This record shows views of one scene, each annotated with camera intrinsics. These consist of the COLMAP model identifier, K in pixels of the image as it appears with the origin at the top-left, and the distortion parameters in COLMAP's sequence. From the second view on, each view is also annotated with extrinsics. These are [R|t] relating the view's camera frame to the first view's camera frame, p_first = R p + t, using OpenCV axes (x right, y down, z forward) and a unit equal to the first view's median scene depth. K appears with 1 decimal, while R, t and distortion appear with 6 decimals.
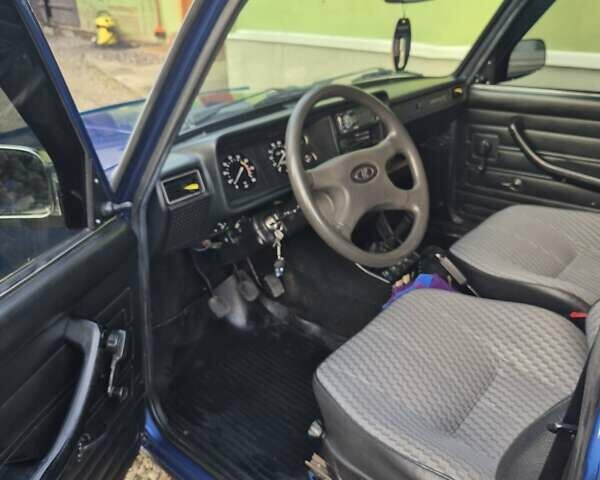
lens RADIAL K [[491.6, 0, 274.0], [0, 491.6, 238.5], [0, 0, 1]] dist [-0.002075, -0.007849]
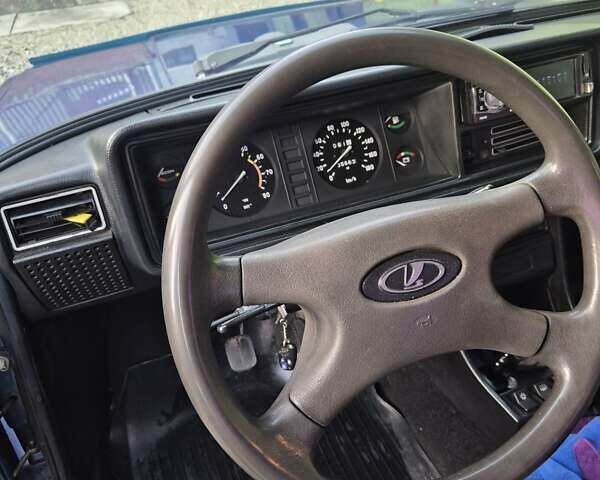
lens RADIAL K [[491.6, 0, 274.0], [0, 491.6, 238.5], [0, 0, 1]] dist [-0.002075, -0.007849]
pose [[0.883032, 0.221939, -0.413519, 0.238993], [-0.146327, 0.967392, 0.206739, -0.221284], [0.445918, -0.122049, 0.886714, 0.615615]]
